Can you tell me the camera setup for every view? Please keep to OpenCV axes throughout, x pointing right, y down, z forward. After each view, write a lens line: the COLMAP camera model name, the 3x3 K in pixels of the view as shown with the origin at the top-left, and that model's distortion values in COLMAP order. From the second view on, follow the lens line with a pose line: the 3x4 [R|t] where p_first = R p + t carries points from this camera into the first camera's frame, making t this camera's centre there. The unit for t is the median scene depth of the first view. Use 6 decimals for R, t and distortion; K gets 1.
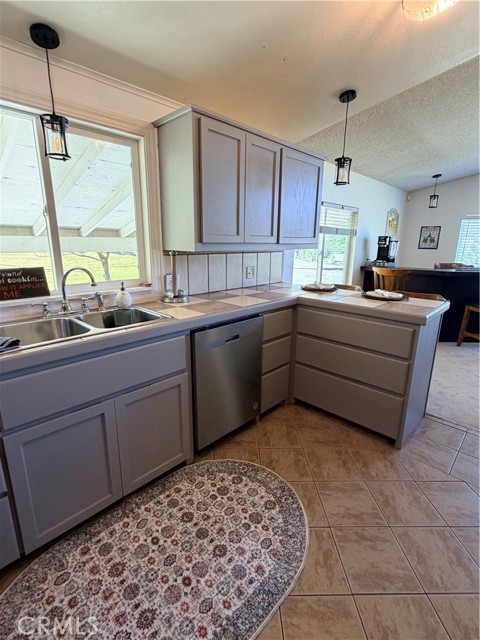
lens RADIAL K [[312.4, 0, 240.0], [0, 312.4, 320.0], [0, 0, 1]] dist [-0.000070, -0.000028]
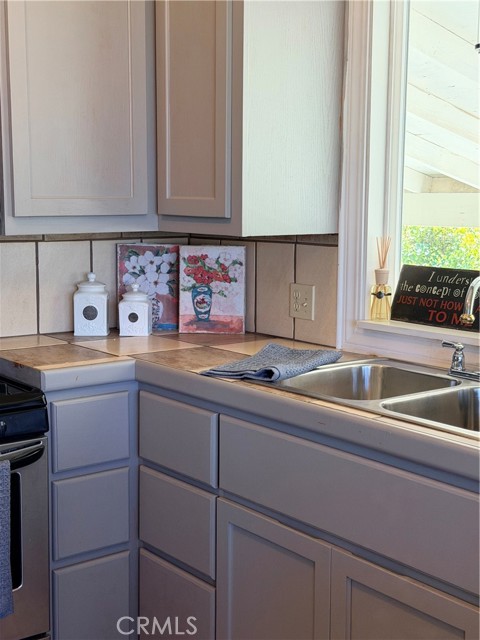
lens RADIAL K [[962.4, 0, 240.0], [0, 962.4, 320.0], [0, 0, 1]] dist [0.012414, 0.028030]
pose [[-0.148465, 0.109768, -0.982807, 1.066322], [-0.256531, 0.955526, 0.145473, -0.263019], [0.955065, 0.273718, -0.113703, 1.009505]]
